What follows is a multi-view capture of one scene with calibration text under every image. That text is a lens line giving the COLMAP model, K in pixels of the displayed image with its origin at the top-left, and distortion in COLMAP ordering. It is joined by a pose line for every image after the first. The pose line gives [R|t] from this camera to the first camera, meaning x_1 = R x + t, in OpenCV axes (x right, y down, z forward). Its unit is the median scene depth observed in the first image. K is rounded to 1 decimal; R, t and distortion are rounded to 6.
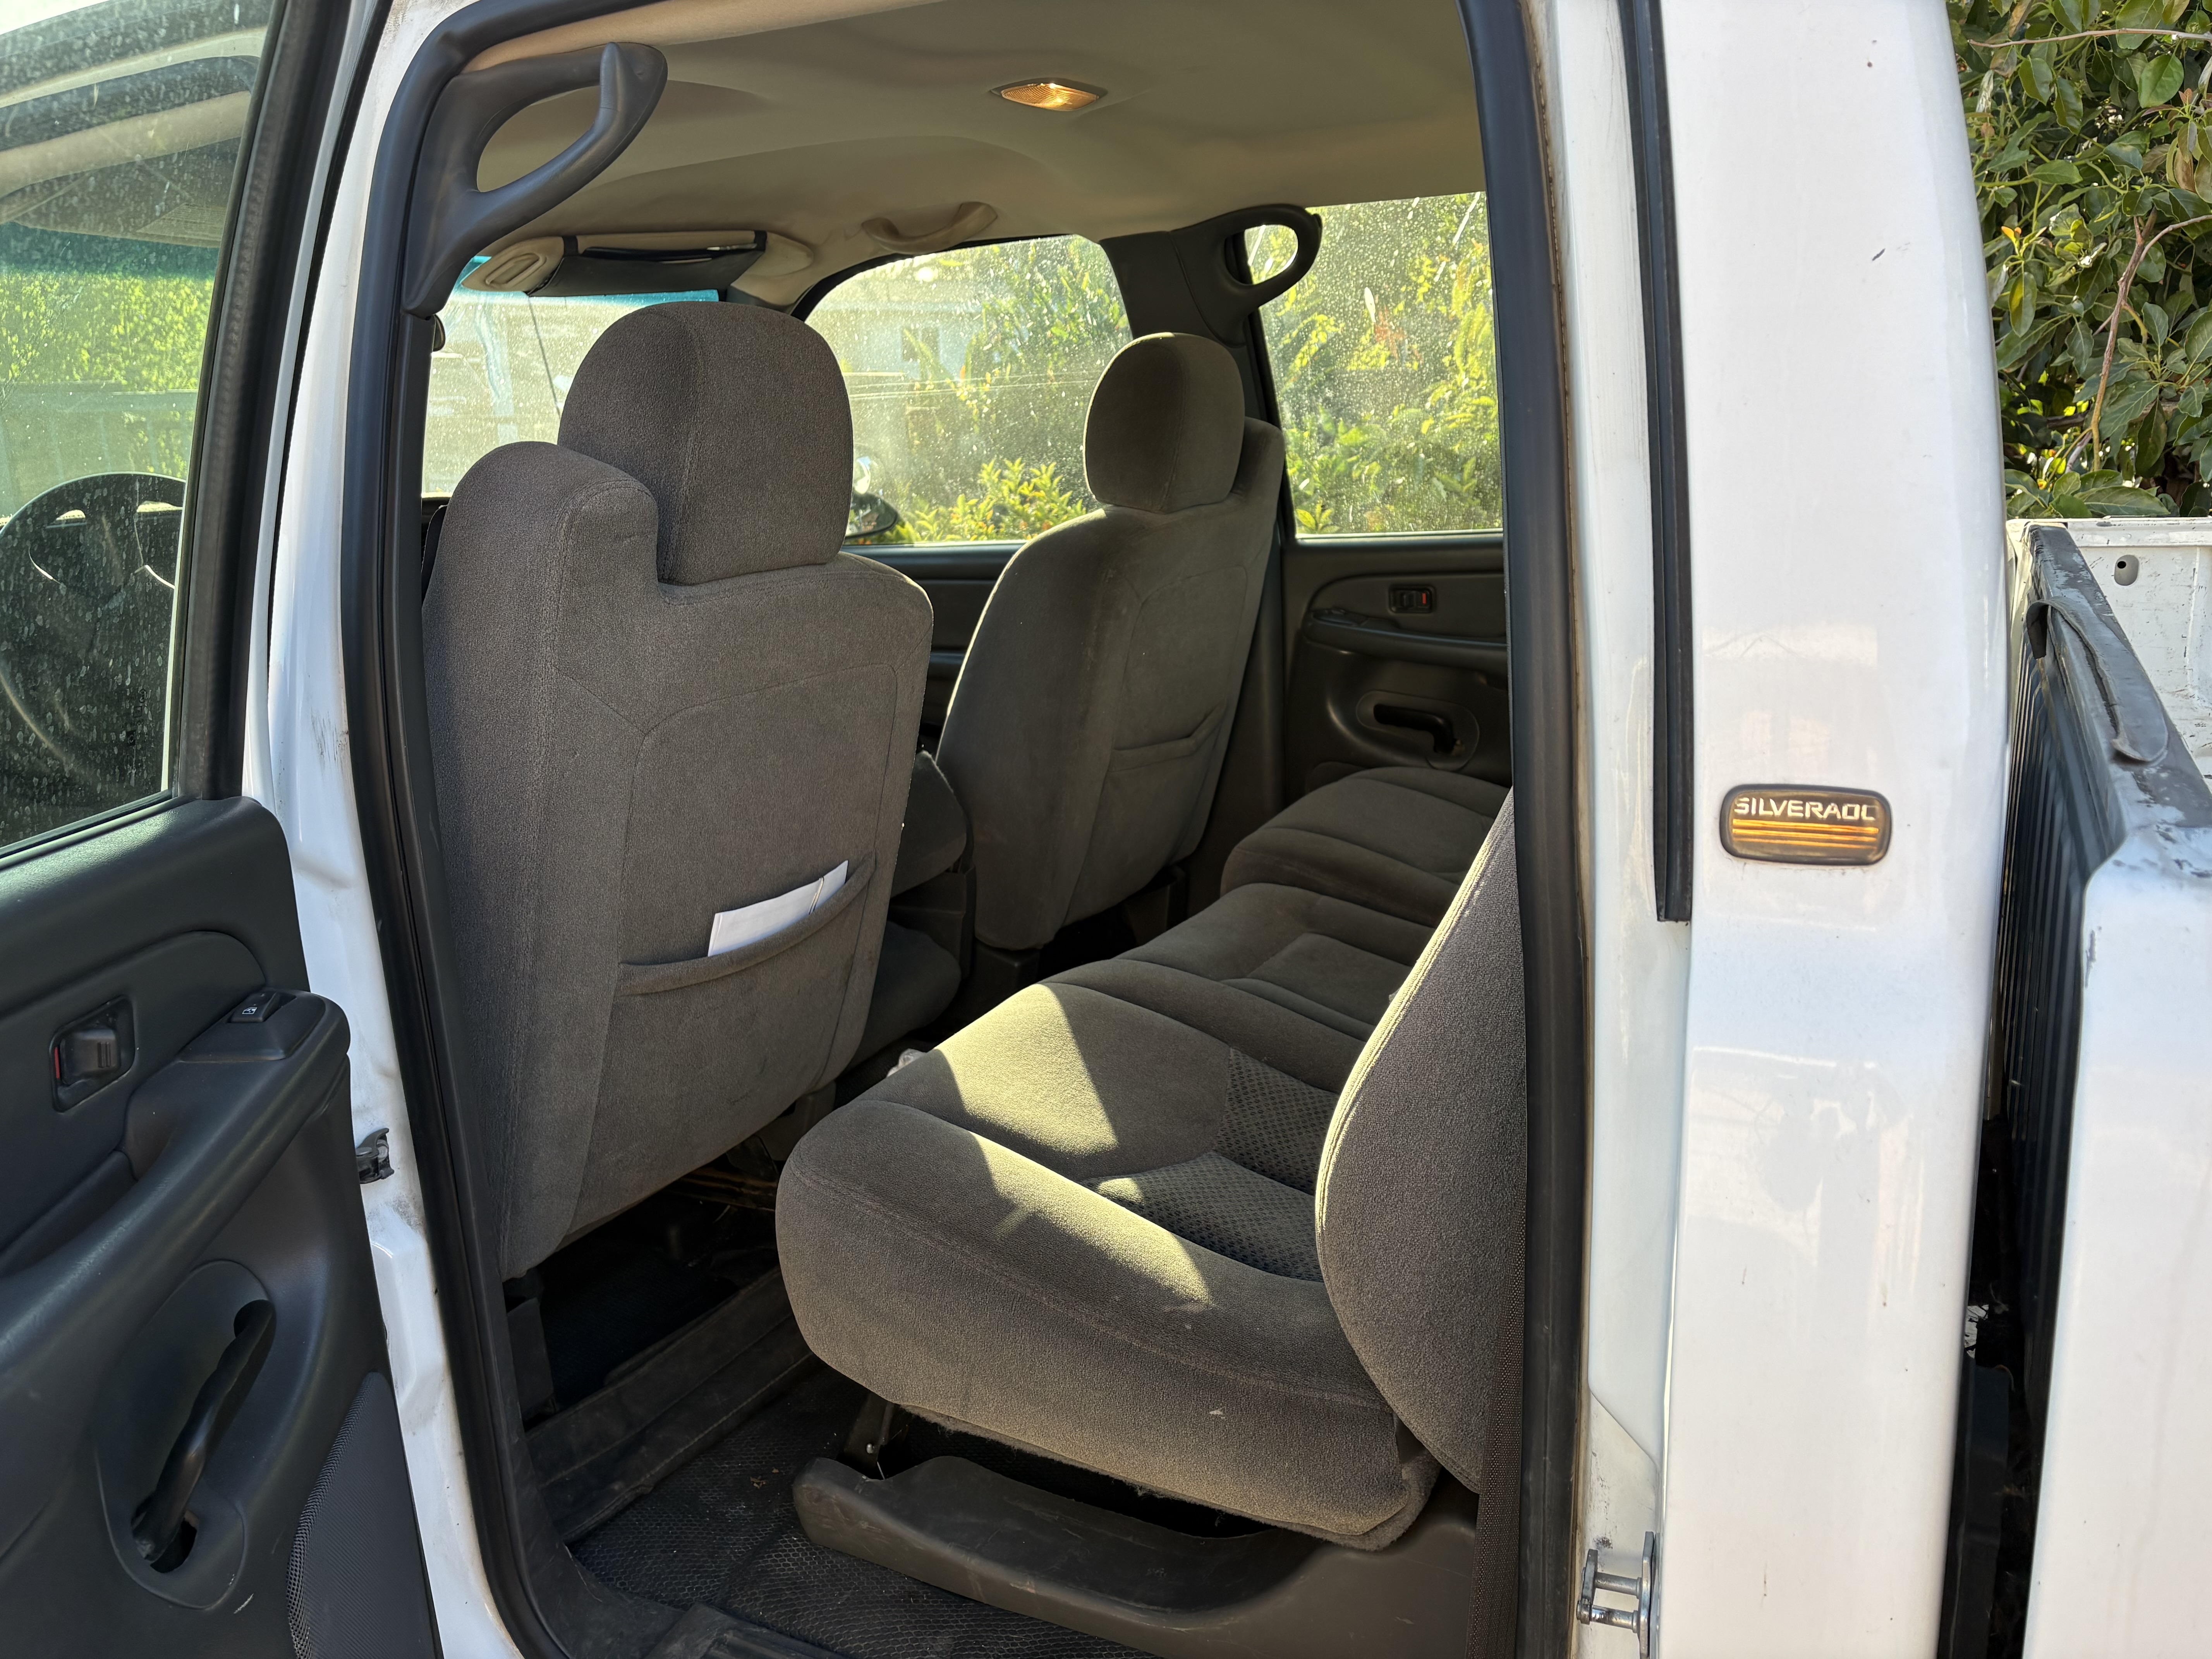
lens RADIAL K [[1677.0, 0, 1100.6], [0, 1677.0, 836.6], [0, 0, 1]] dist [0.025955, 0.001886]
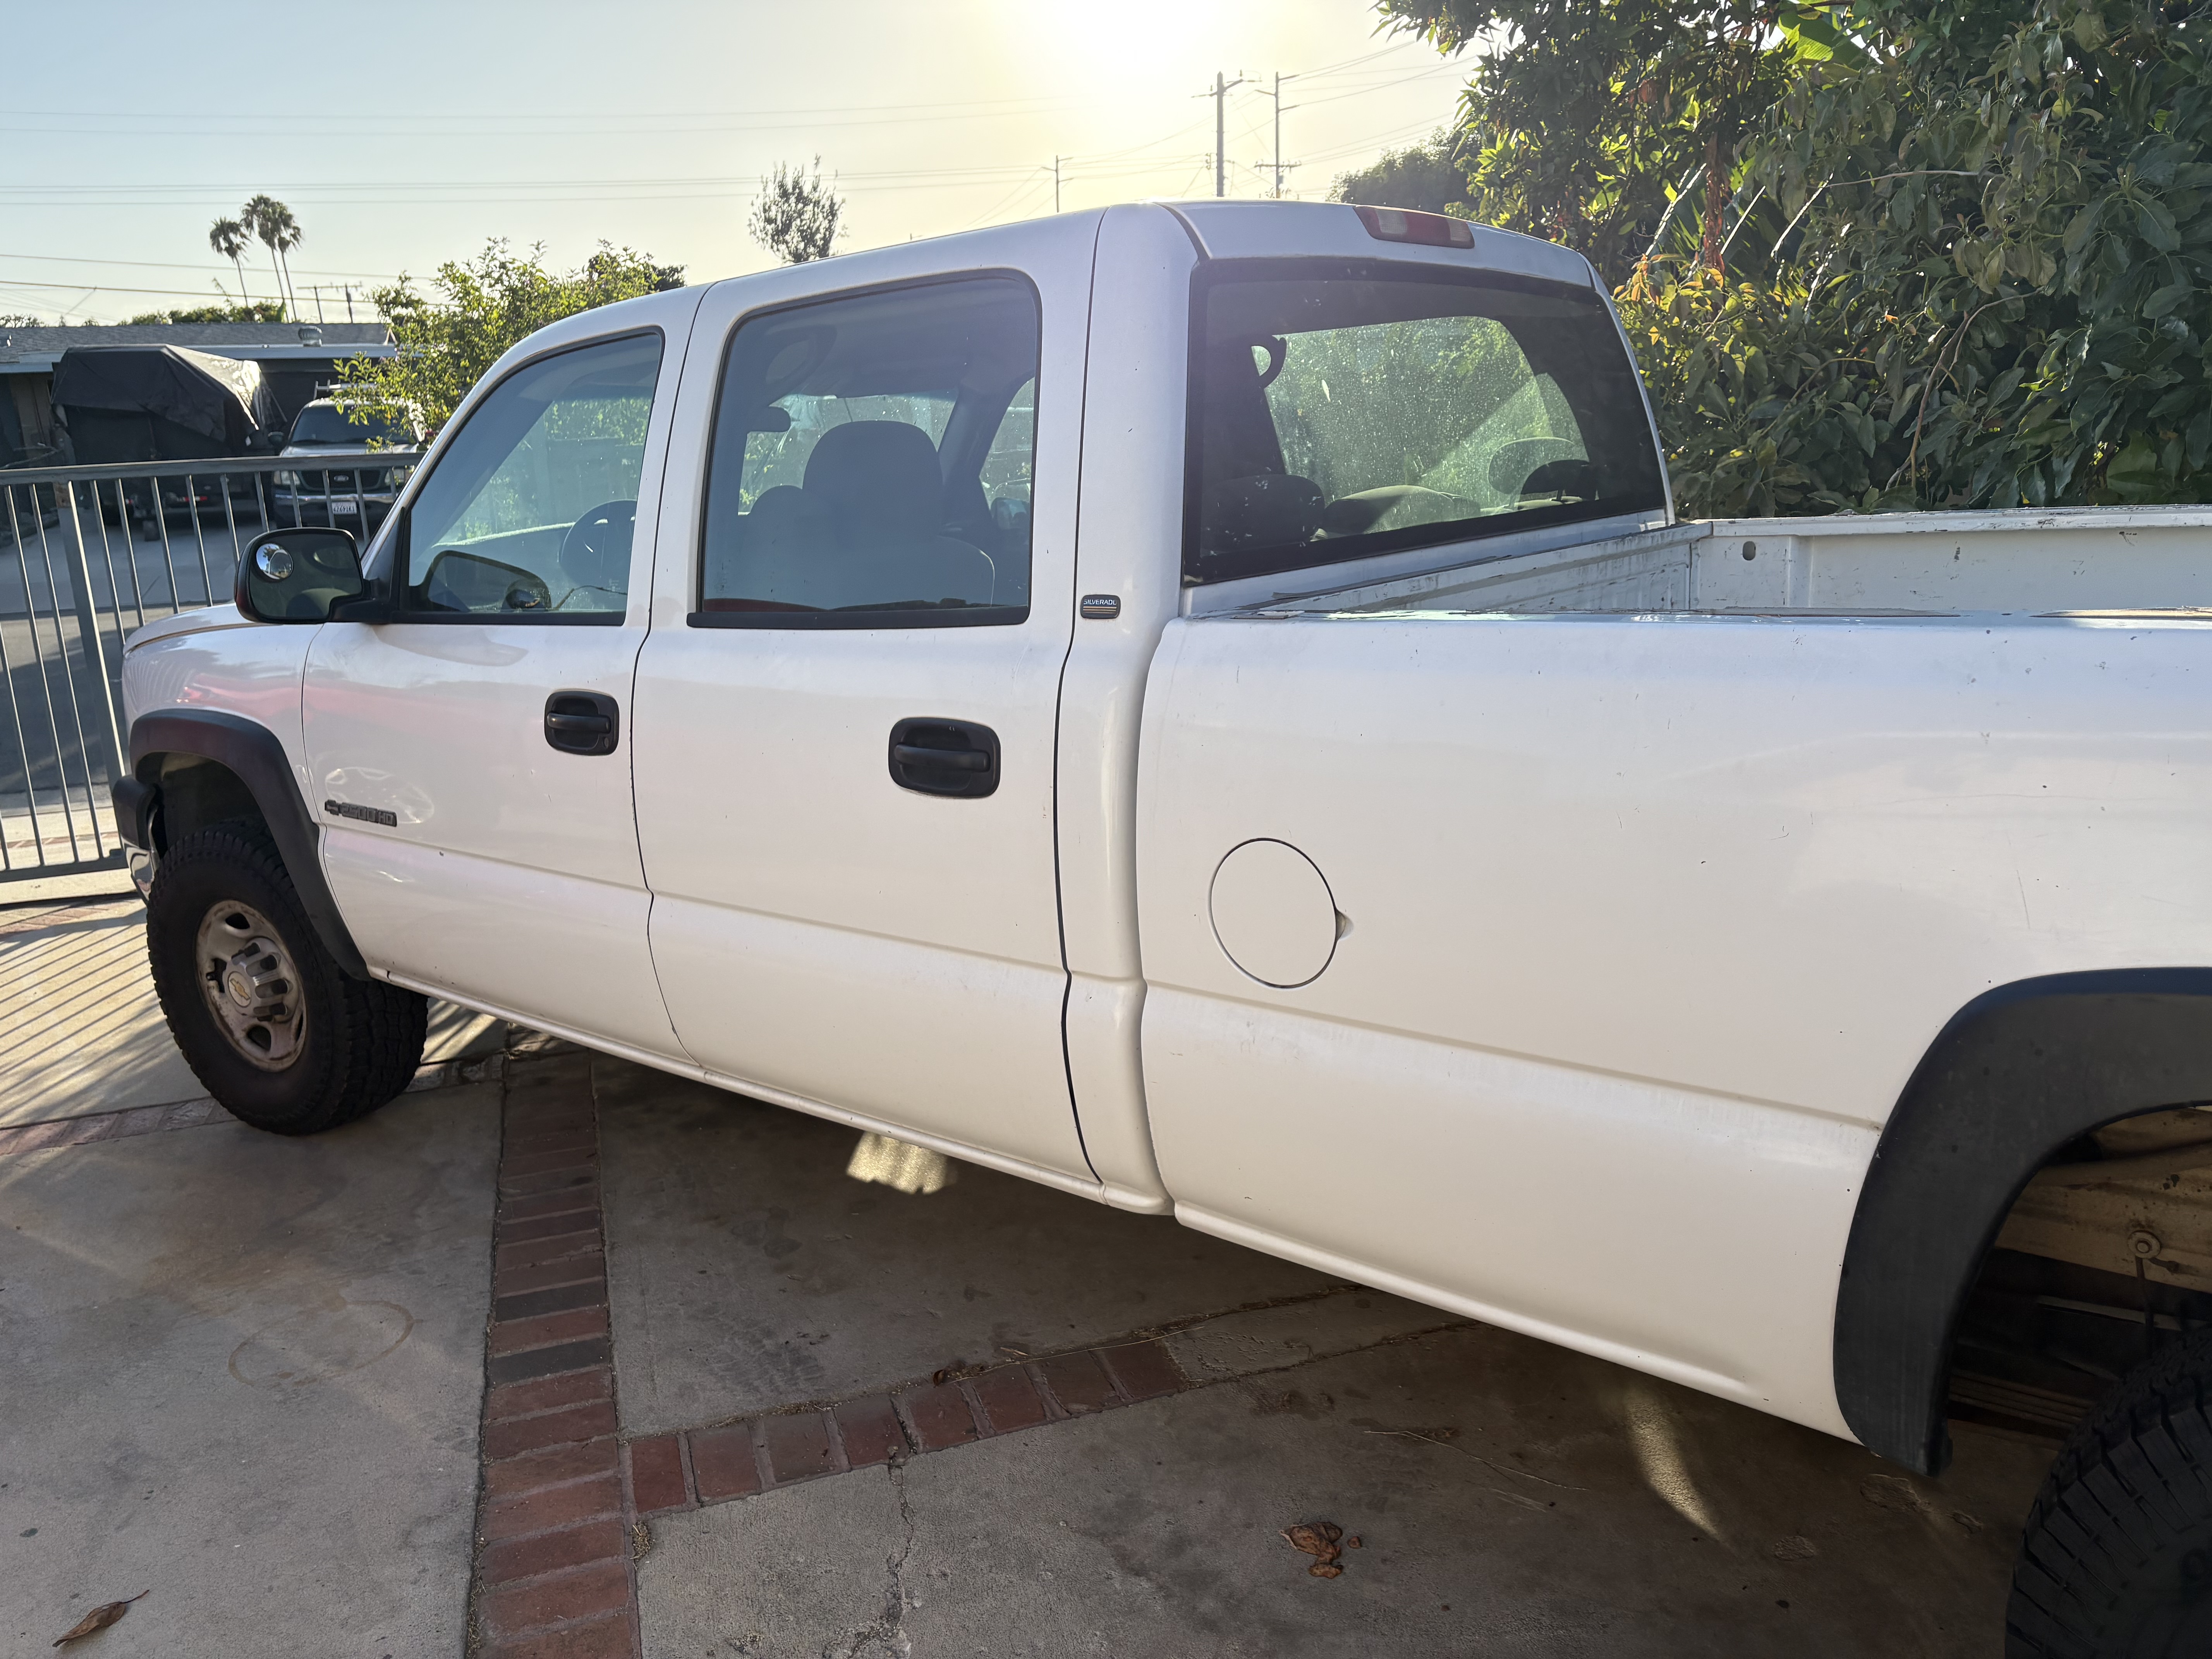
lens RADIAL K [[1677.0, 0, 1108.7], [0, 1677.0, 823.9], [0, 0, 1]] dist [0.025955, 0.001886]
pose [[0.973743, 0.037049, -0.224615, 0.349989], [-0.040519, 0.999120, -0.010858, 0.133129], [0.224015, 0.019674, 0.974387, -0.640426]]
